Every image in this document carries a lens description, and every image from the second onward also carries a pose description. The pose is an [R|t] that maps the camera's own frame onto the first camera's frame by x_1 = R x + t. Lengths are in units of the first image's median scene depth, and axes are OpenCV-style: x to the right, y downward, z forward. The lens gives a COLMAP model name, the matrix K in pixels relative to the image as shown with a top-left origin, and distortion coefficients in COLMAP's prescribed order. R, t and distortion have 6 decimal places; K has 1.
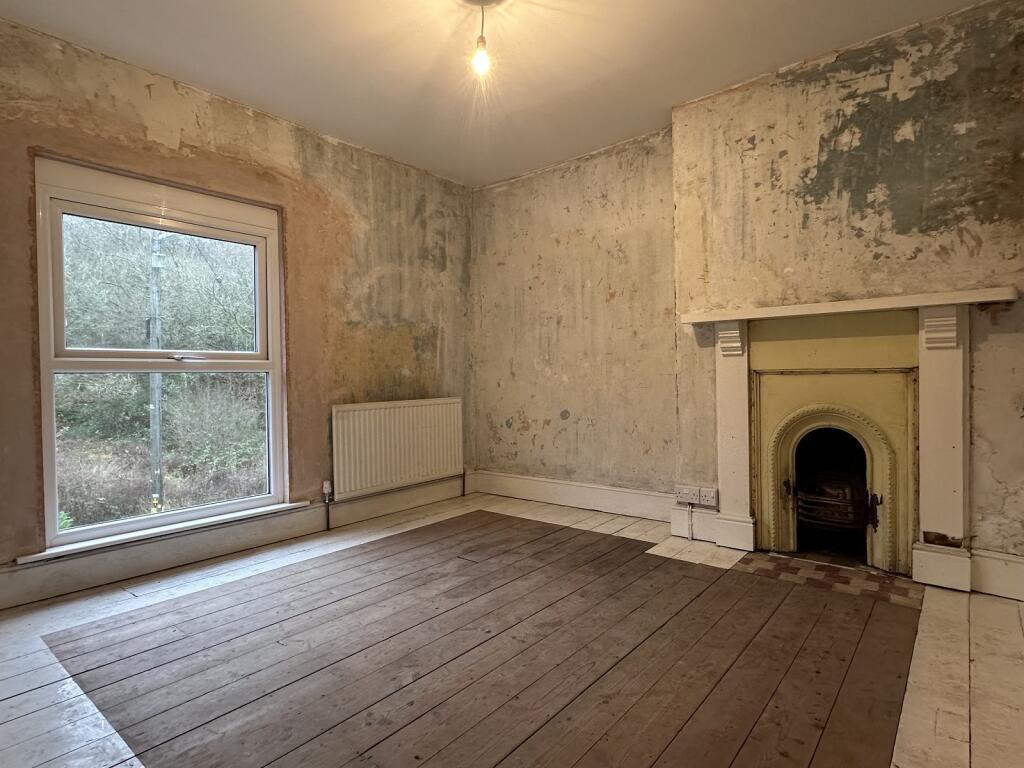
lens RADIAL K [[548.9, 0, 511.9], [0, 548.9, 382.9], [0, 0, 1]] dist [-0.000346, -0.000089]
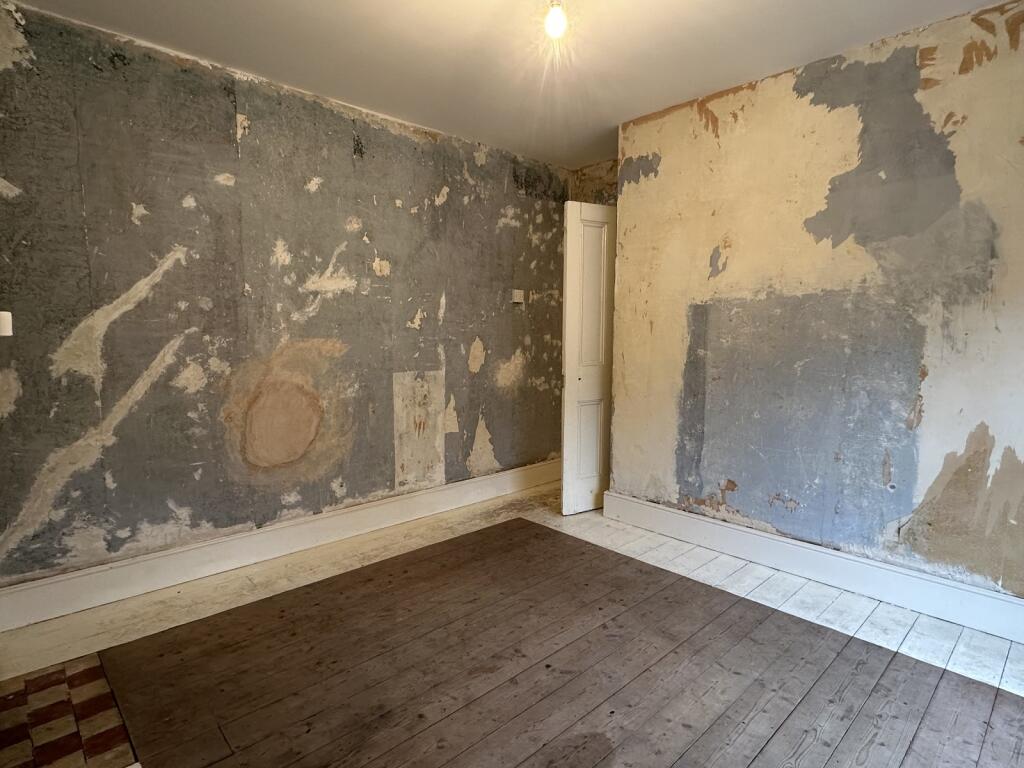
lens RADIAL K [[548.9, 0, 512.6], [0, 548.9, 384.4], [0, 0, 1]] dist [-0.000346, -0.000089]
pose [[-0.992213, -0.002374, 0.124534, -0.095977], [0.012479, 0.992894, 0.118350, -0.160047], [-0.123930, 0.118982, -0.985132, 1.830327]]
